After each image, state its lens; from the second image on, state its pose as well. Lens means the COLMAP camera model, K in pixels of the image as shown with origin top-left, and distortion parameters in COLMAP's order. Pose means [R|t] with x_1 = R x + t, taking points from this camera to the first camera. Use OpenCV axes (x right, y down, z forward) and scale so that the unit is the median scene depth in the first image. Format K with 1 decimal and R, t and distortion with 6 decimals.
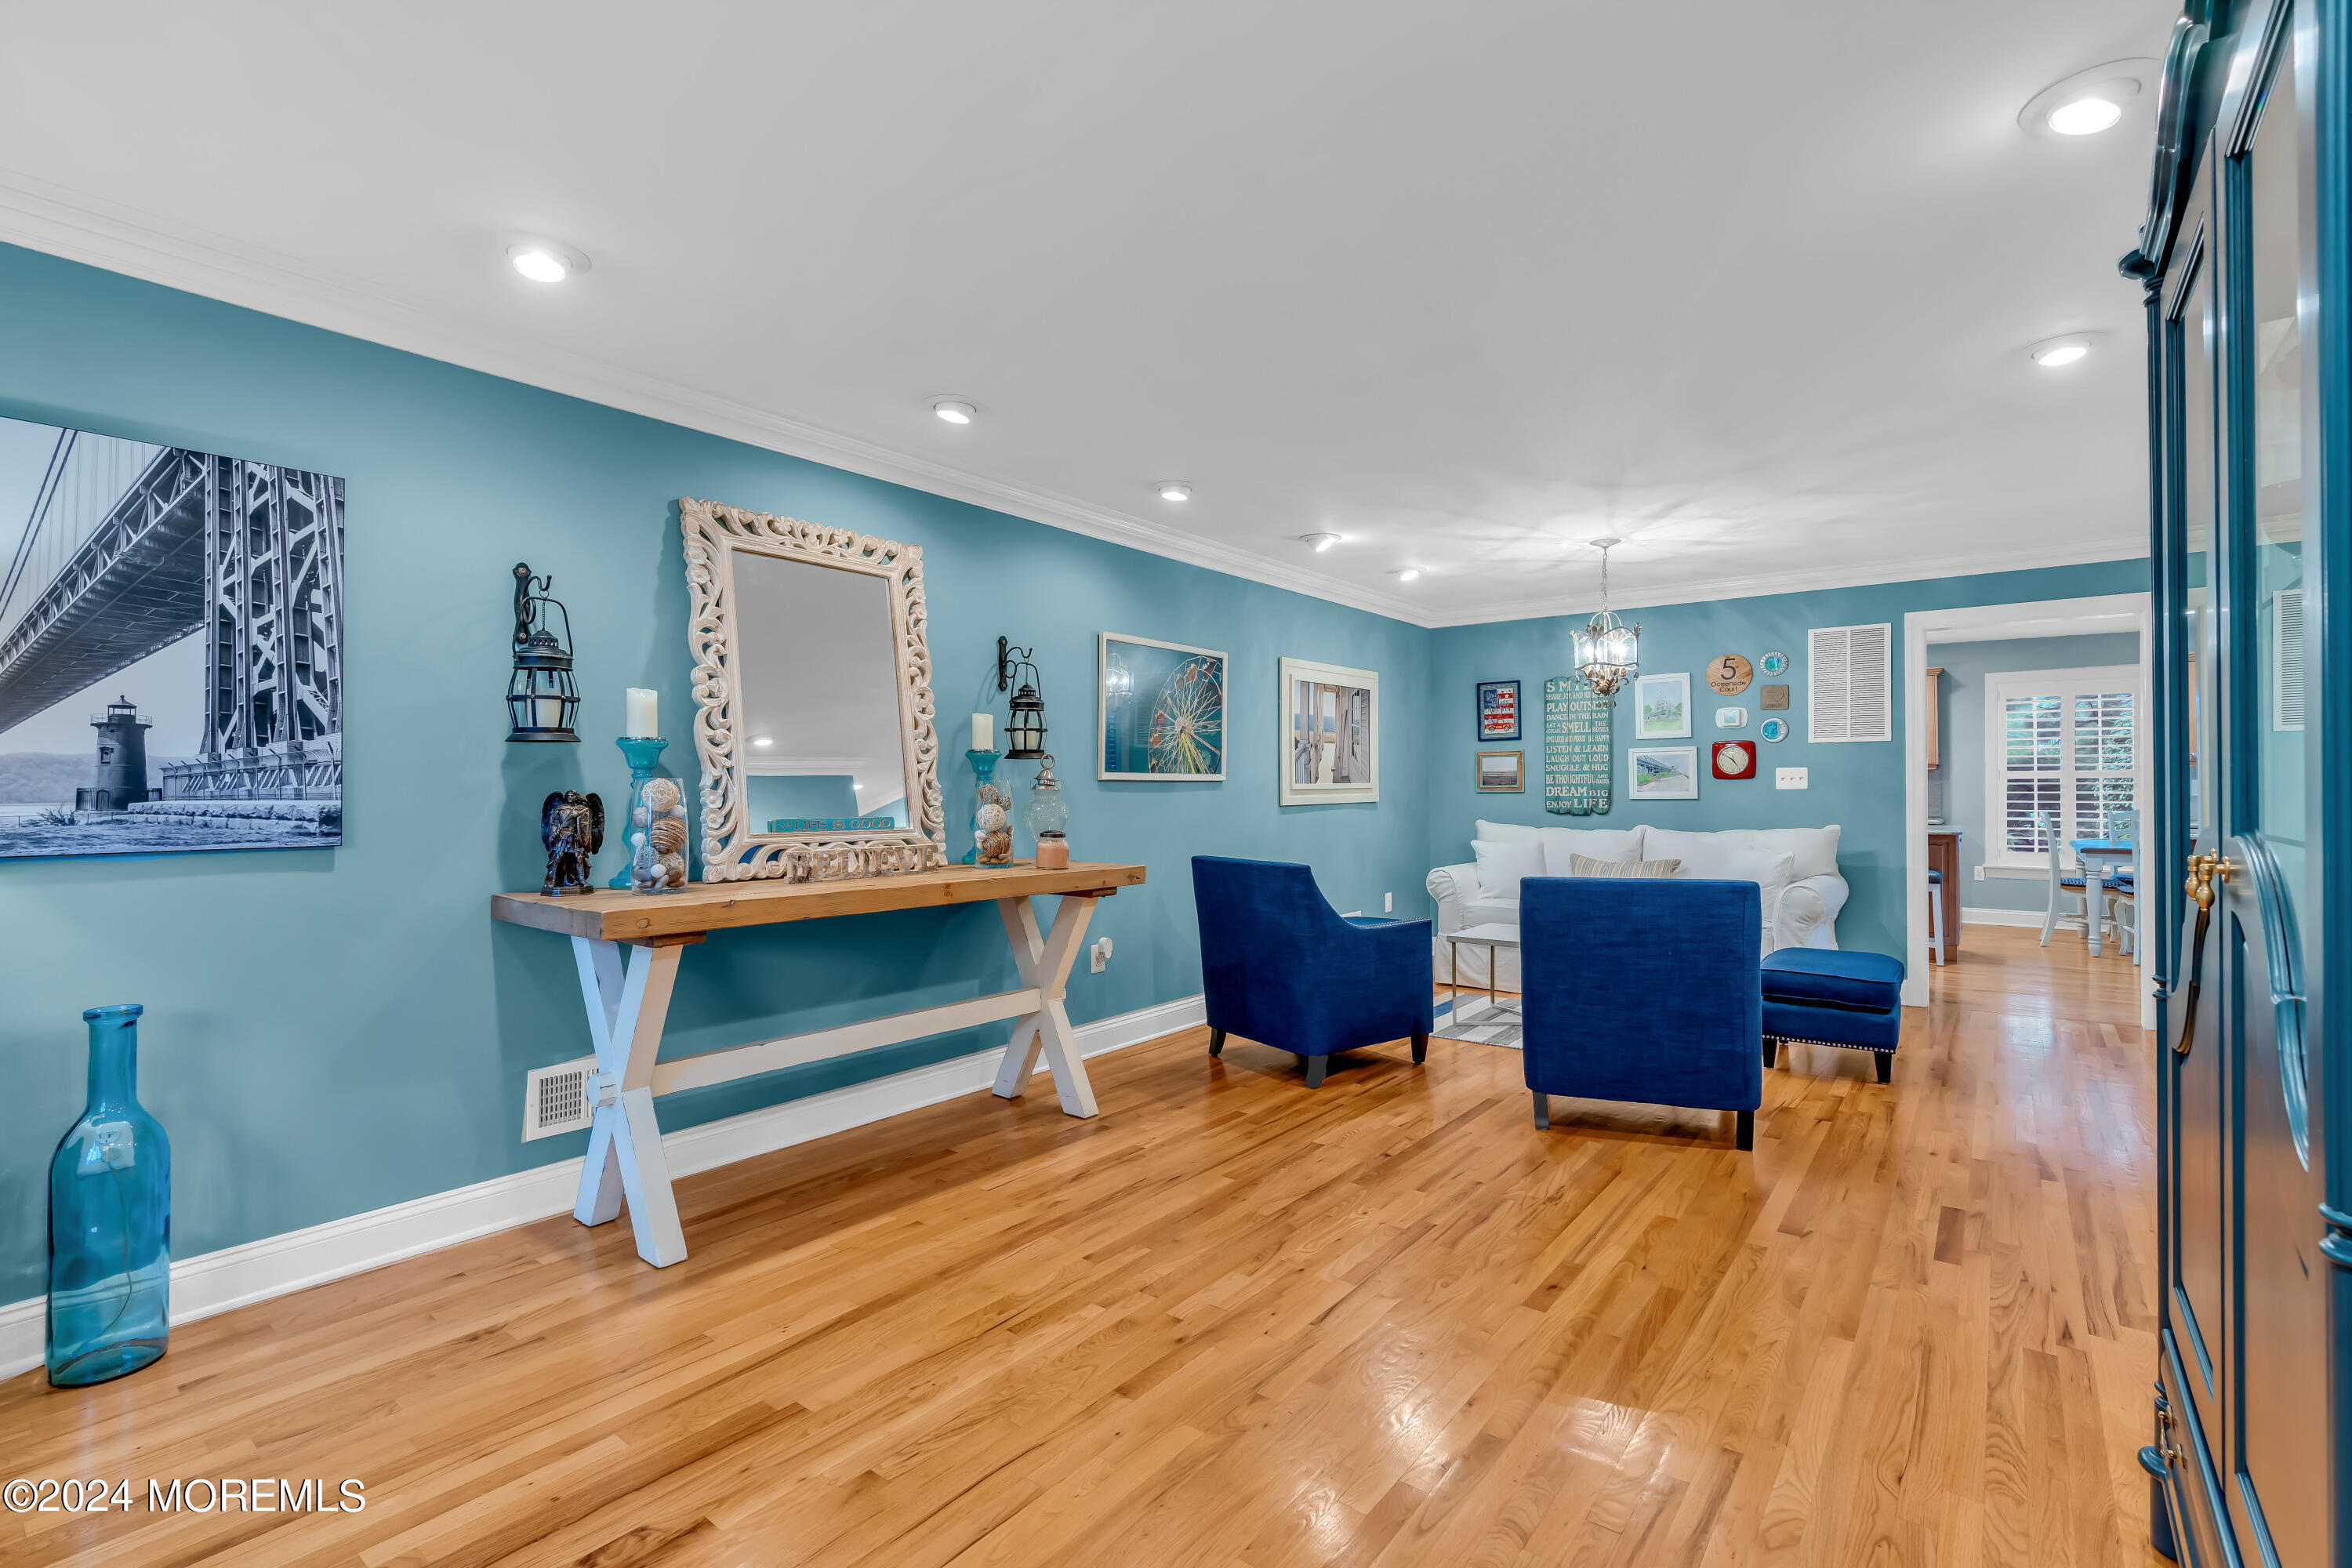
lens RADIAL K [[1053.3, 0, 1180.1], [0, 1053.3, 779.5], [0, 0, 1]] dist [-0.006113, 0.000207]
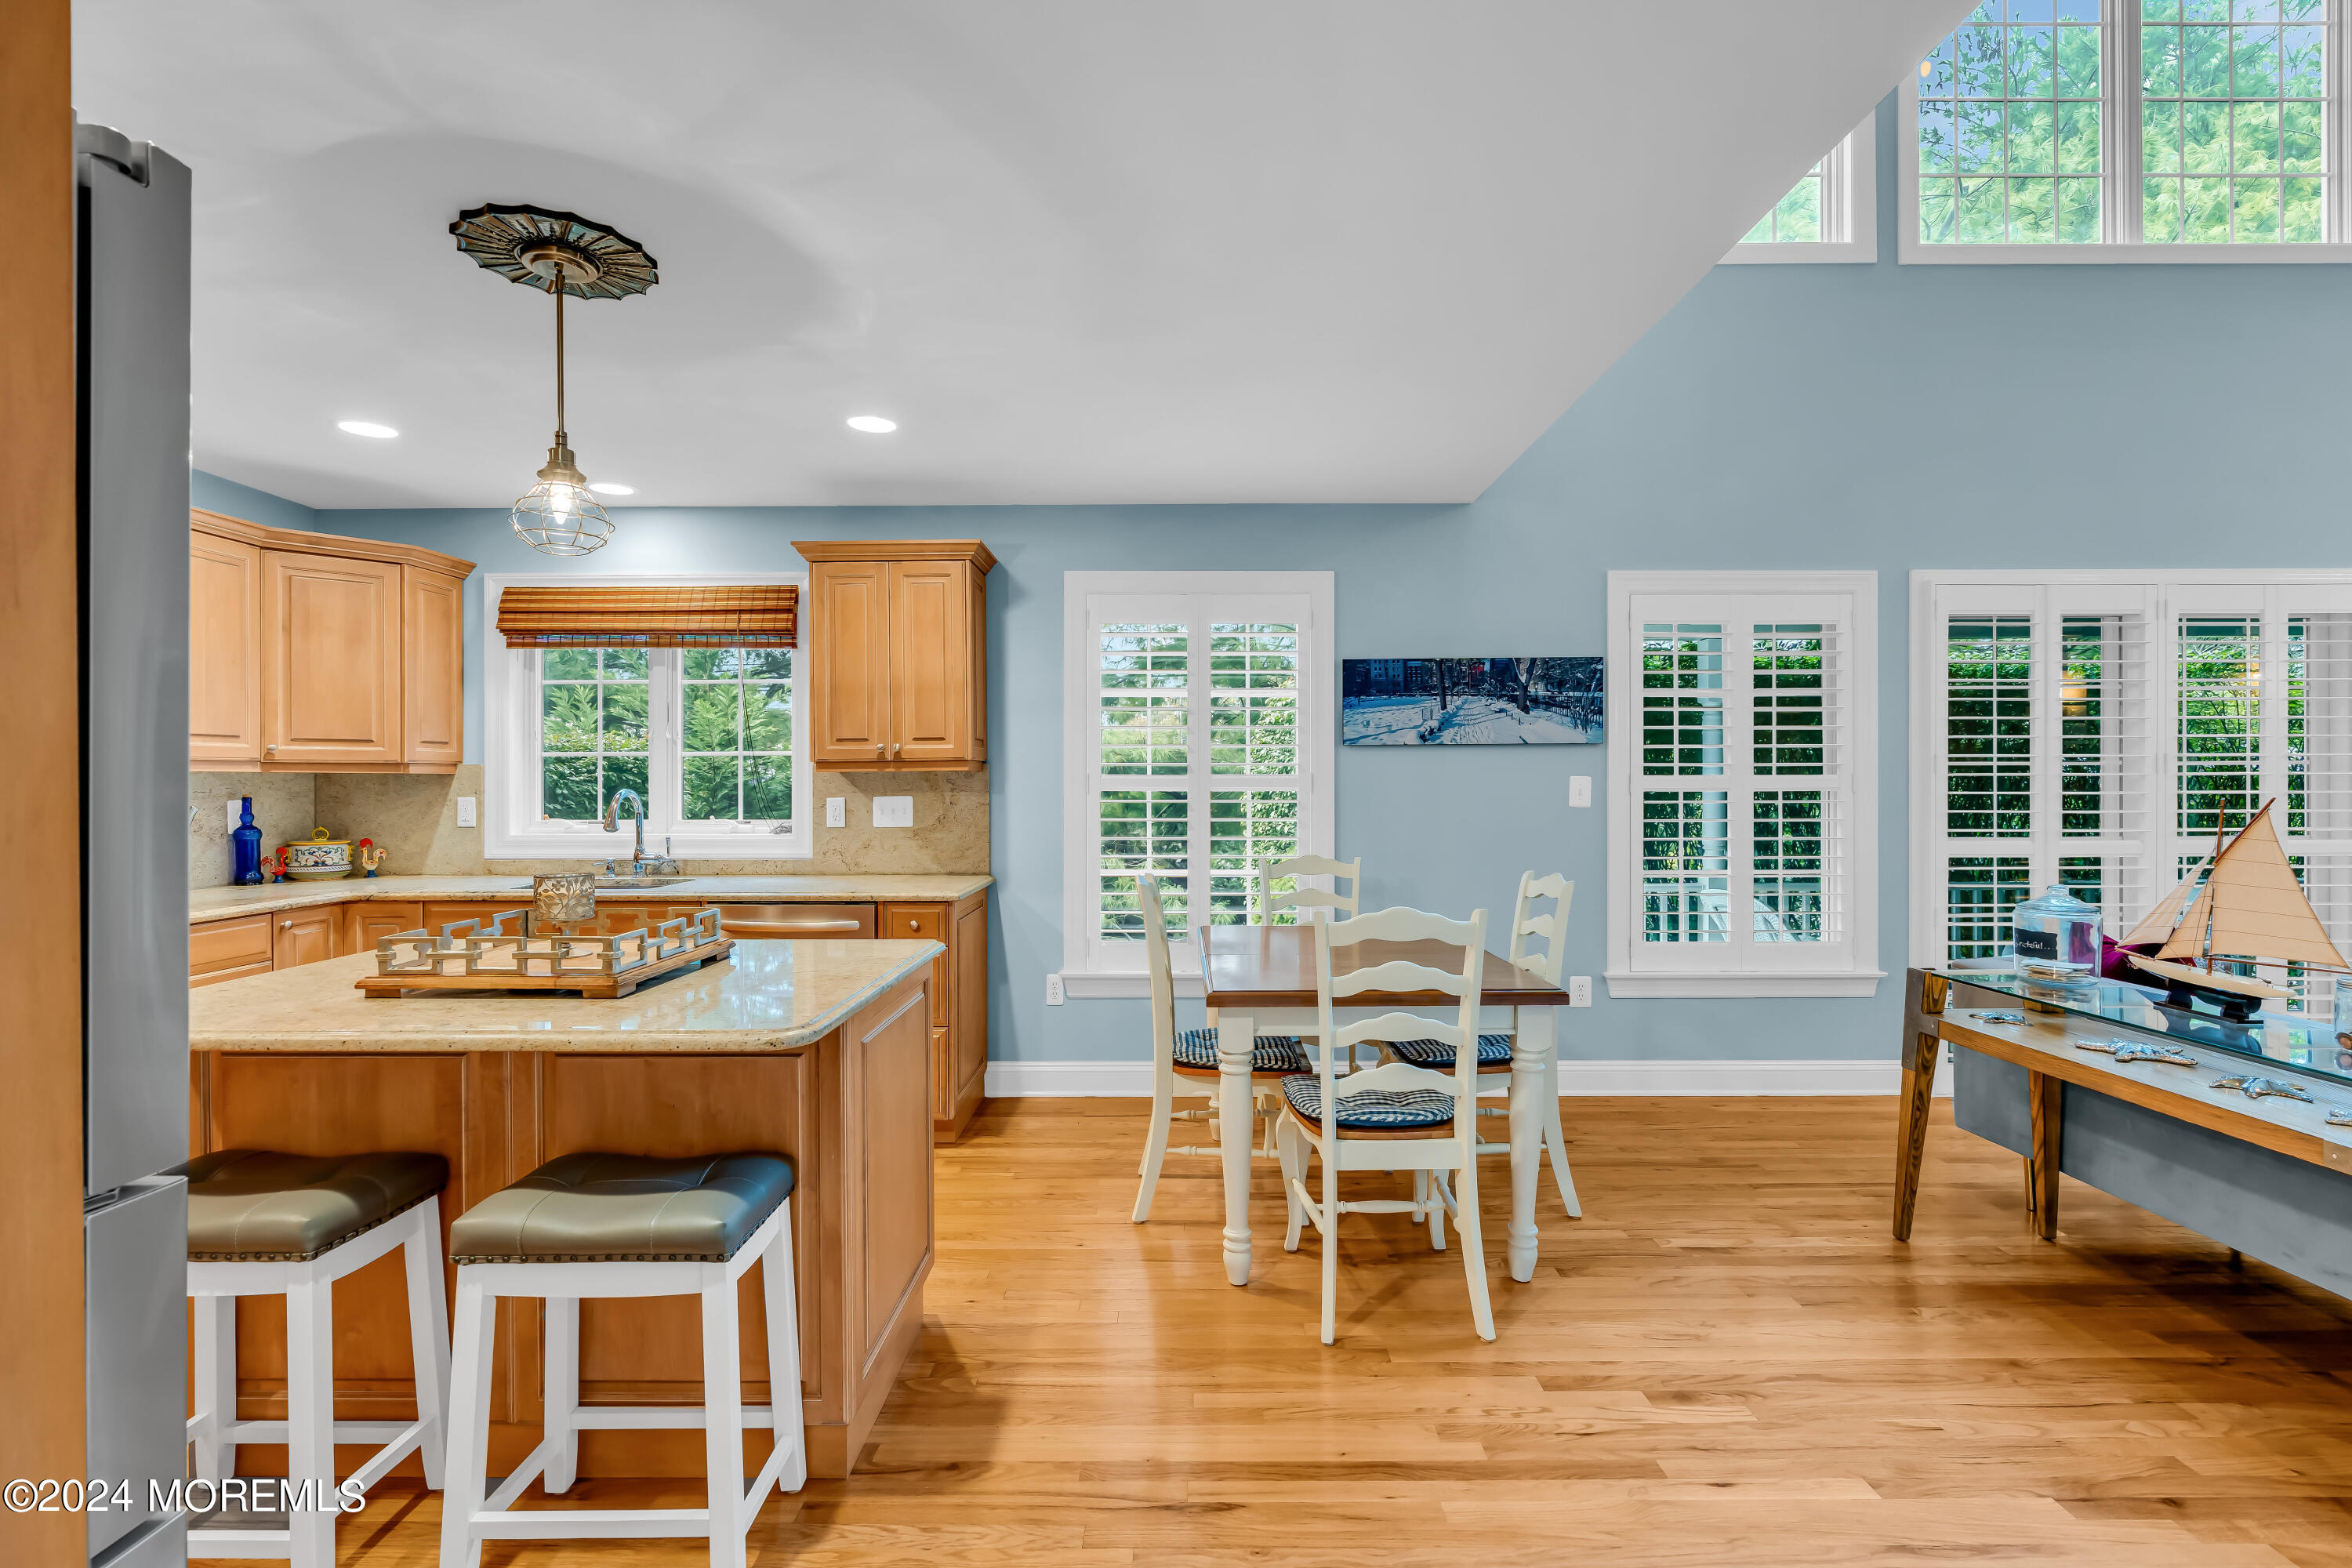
lens RADIAL K [[1053.3, 0, 1180.1], [0, 1053.3, 779.5], [0, 0, 1]] dist [-0.006113, 0.000207]
pose [[0.790364, 0.004193, 0.612623, 0.513431], [-0.001530, 0.999987, -0.004871, -0.003812], [-0.612636, 0.002913, 0.790360, 0.586439]]
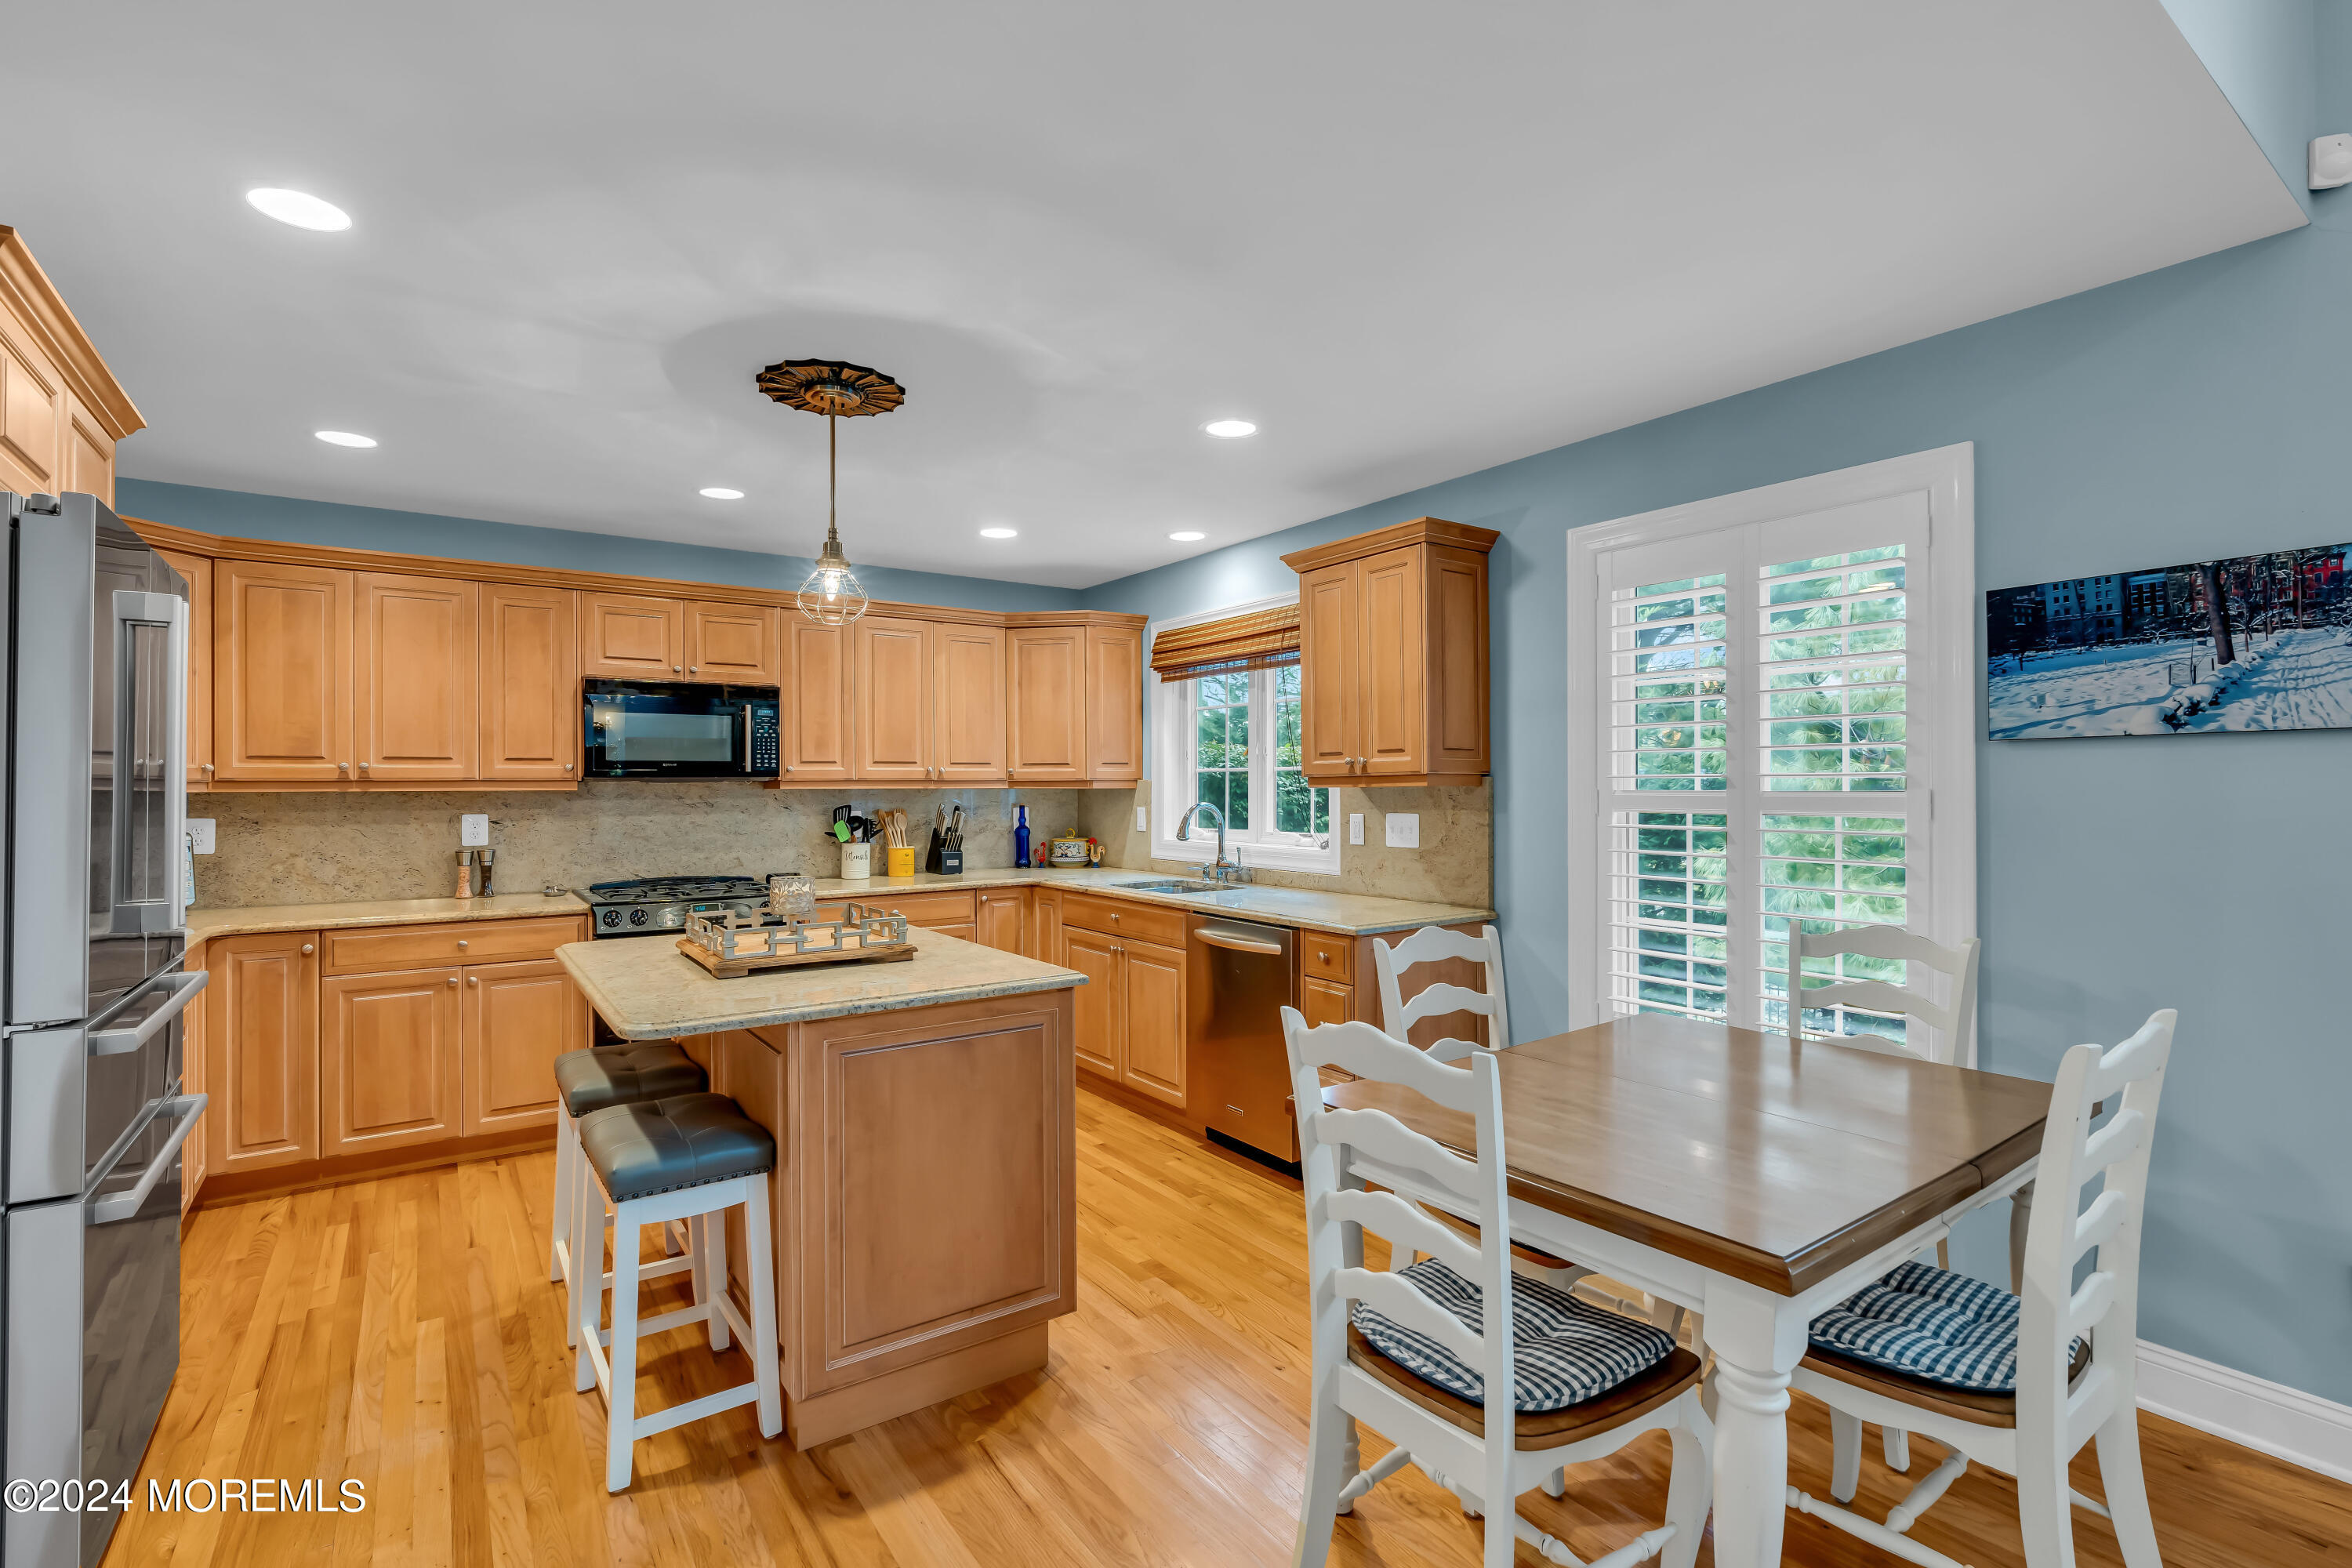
lens RADIAL K [[1069.1, 0, 1187.4], [0, 1069.1, 788.4], [0, 0, 1]] dist [-0.010765, 0.001704]
pose [[0.961382, 0.002076, -0.275208, 0.738788], [-0.001277, 0.999994, 0.003083, -0.009901], [0.275213, -0.002613, 0.961380, 0.595411]]
